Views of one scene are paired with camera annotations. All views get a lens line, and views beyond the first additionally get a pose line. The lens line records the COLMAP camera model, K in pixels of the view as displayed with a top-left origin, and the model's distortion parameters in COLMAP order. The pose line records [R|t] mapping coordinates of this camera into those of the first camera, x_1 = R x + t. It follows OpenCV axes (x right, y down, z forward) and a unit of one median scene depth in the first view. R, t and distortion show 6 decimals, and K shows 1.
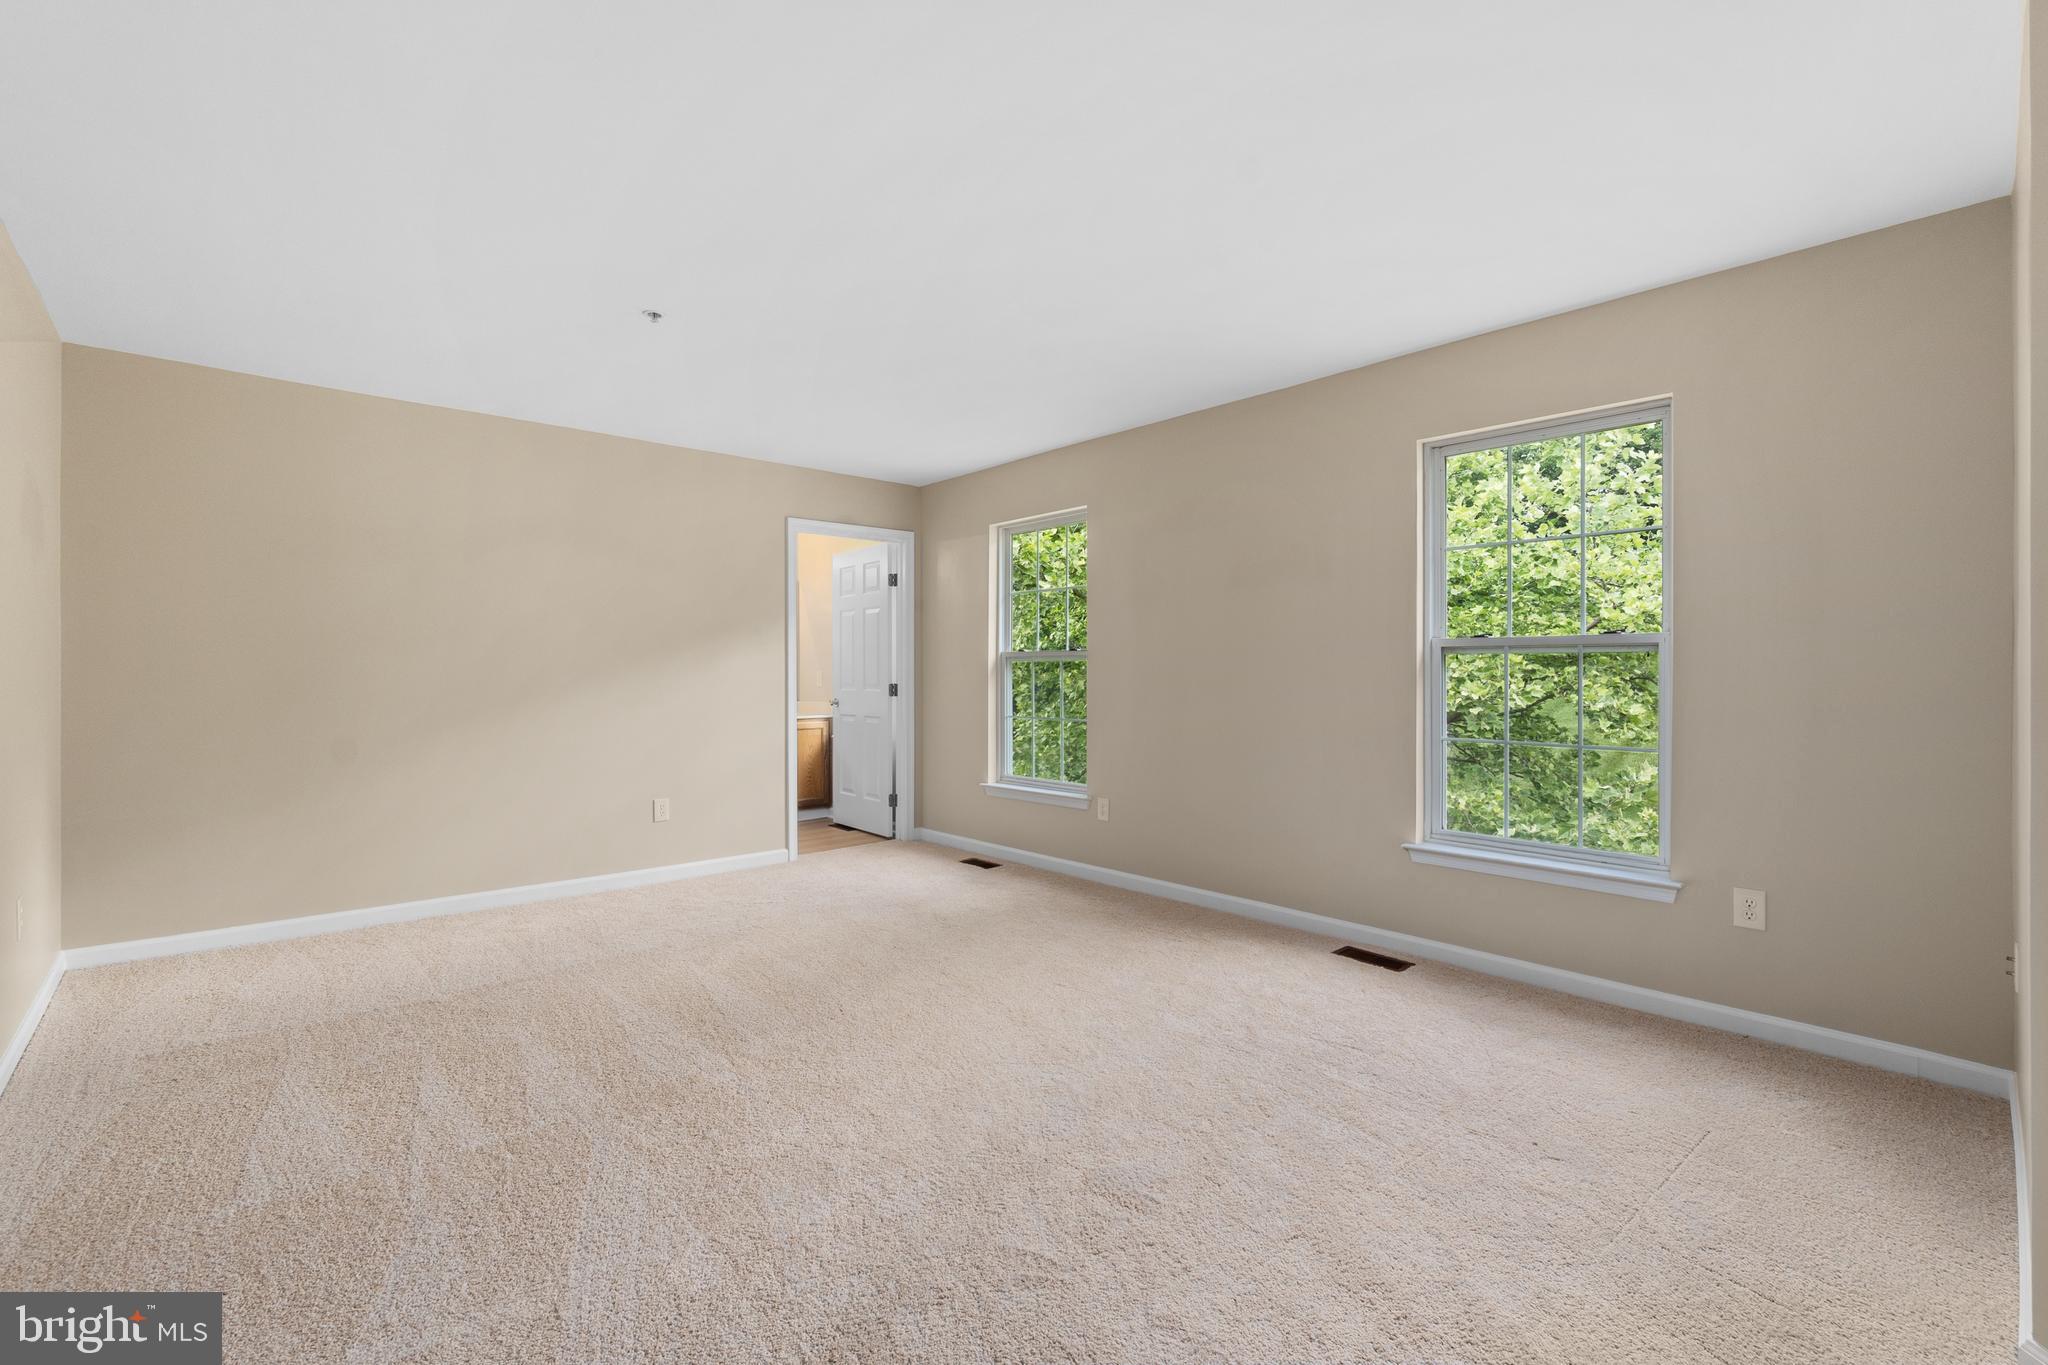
lens RADIAL K [[880.6, 0, 1022.7], [0, 880.6, 672.2], [0, 0, 1]] dist [-0.006638, 0.000181]
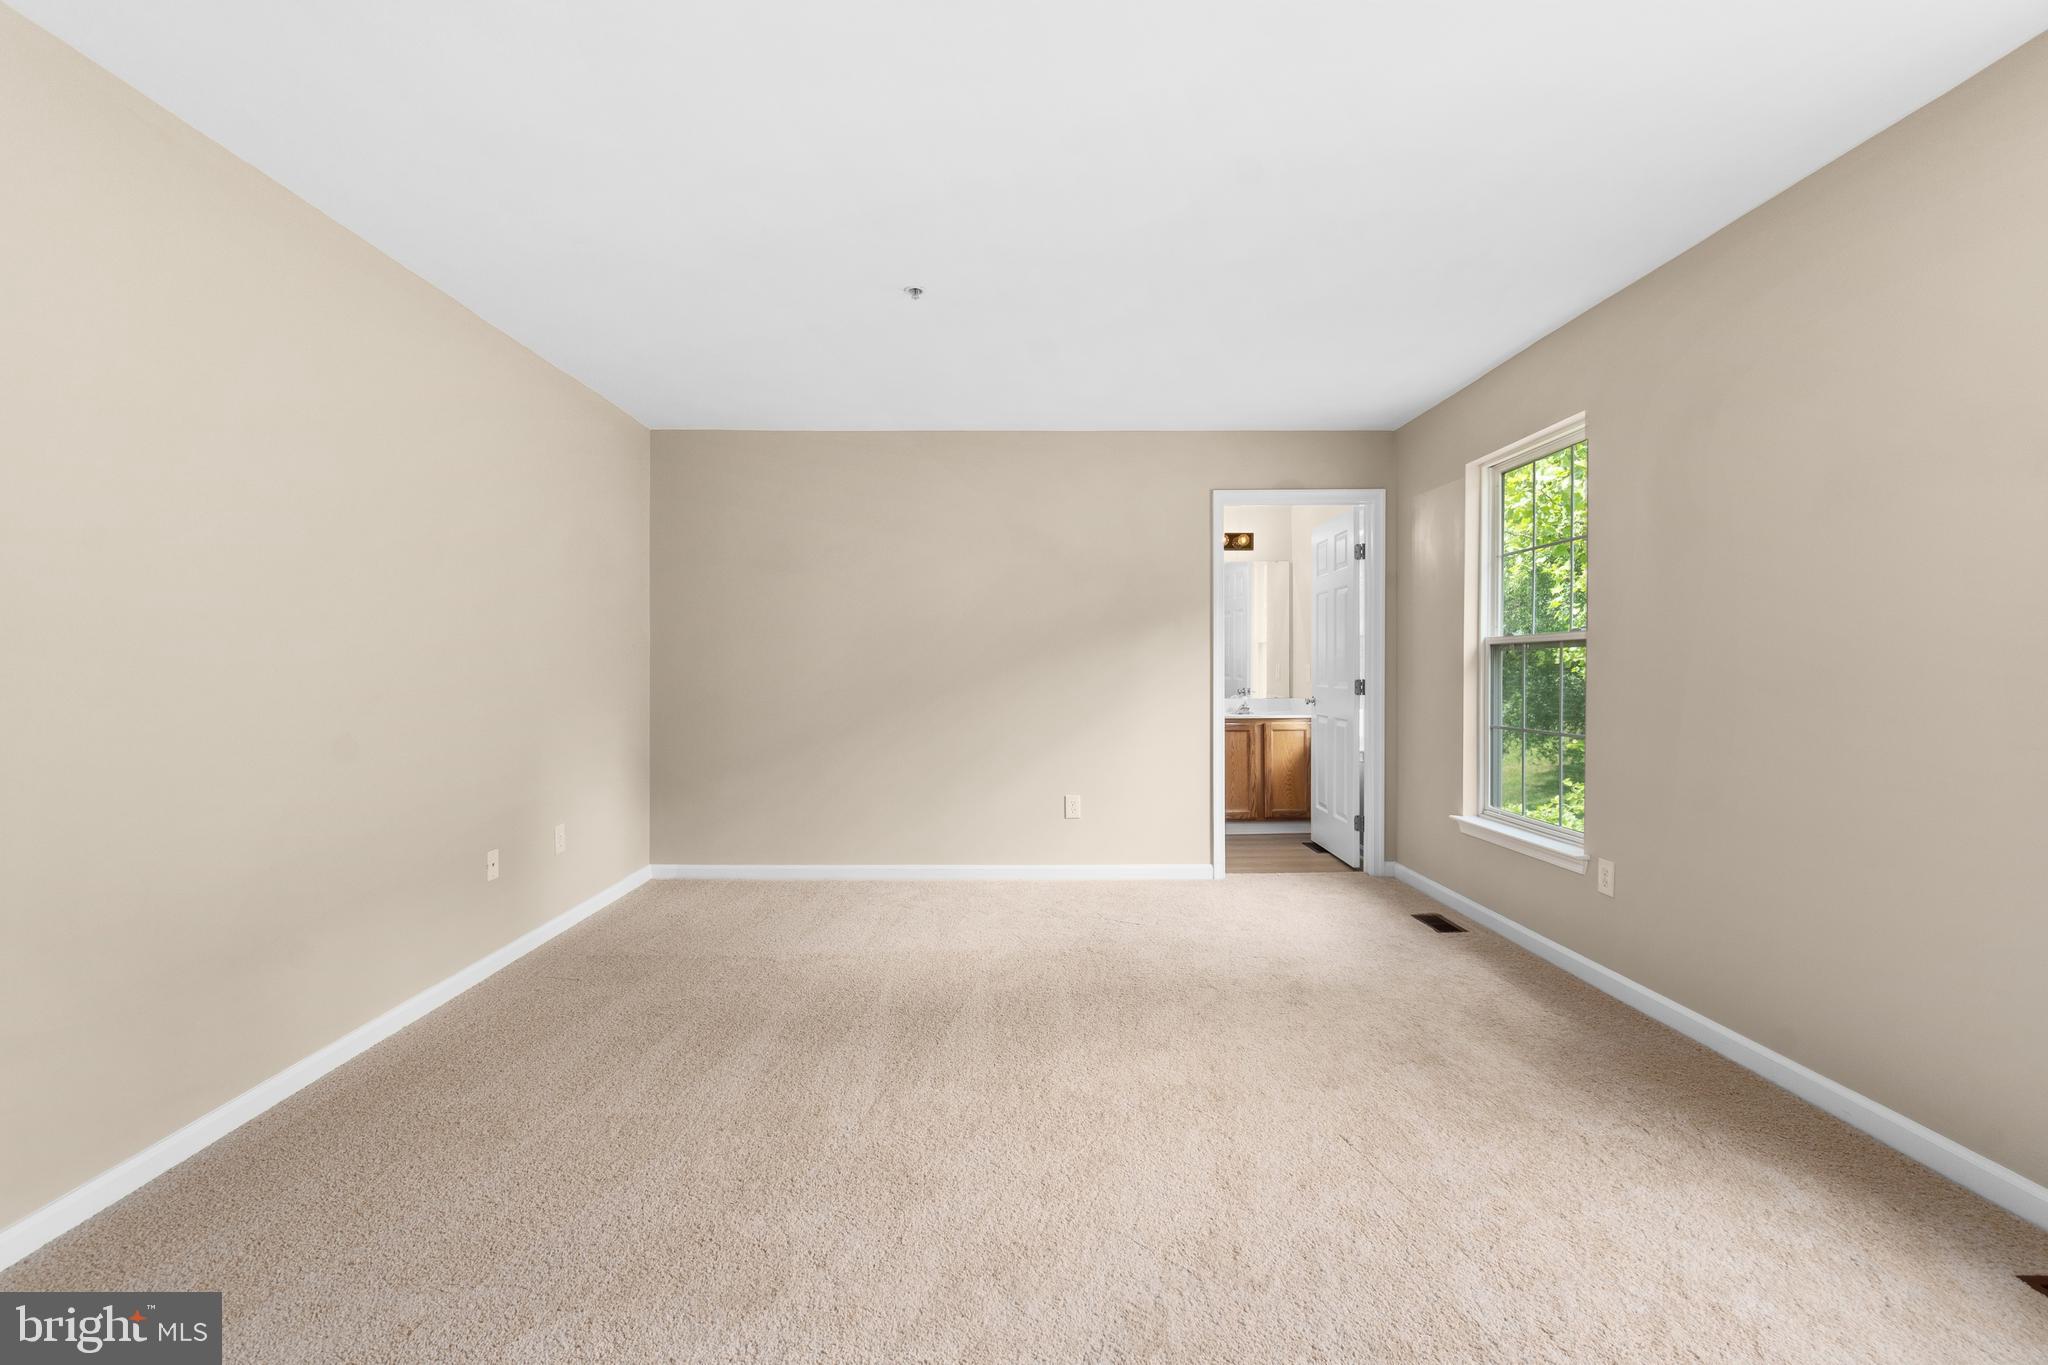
lens RADIAL K [[882.0, 0, 1022.9], [0, 882.0, 671.5], [0, 0, 1]] dist [0.000901, 0.000498]
pose [[0.749810, 0.003853, -0.661642, 0.180475], [0.000475, 0.999980, 0.006362, 0.000299], [0.661653, -0.005084, 0.749793, 0.211928]]
